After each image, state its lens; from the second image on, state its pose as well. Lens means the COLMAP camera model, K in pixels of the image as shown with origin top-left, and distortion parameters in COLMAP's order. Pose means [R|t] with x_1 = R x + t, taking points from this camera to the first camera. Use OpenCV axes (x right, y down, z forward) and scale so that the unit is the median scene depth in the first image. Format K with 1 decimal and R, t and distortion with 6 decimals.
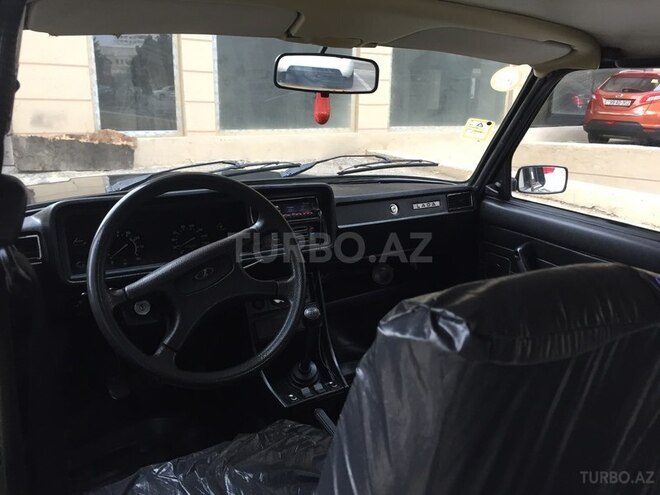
lens RADIAL K [[567.6, 0, 330.0], [0, 567.6, 247.5], [0, 0, 1]] dist [0.103678, -0.141205]
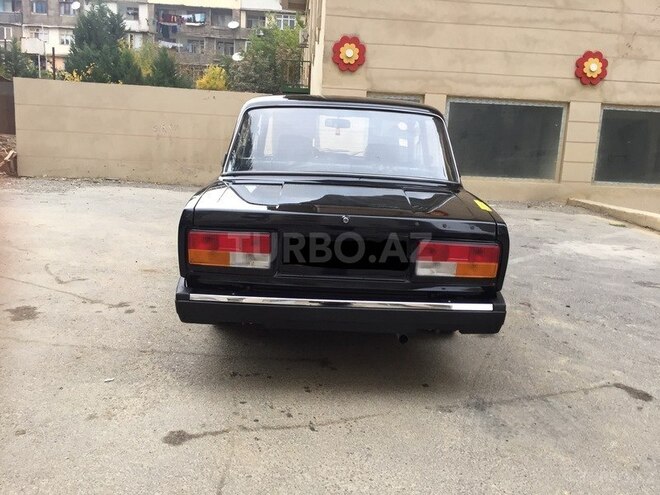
lens RADIAL K [[567.6, 0, 330.0], [0, 567.6, 247.5], [0, 0, 1]] dist [0.103678, -0.141205]
pose [[0.847765, 0.103006, -0.520274, 0.285346], [-0.170716, 0.981750, -0.083804, 0.120626], [0.502146, 0.159866, 0.849878, -0.276774]]
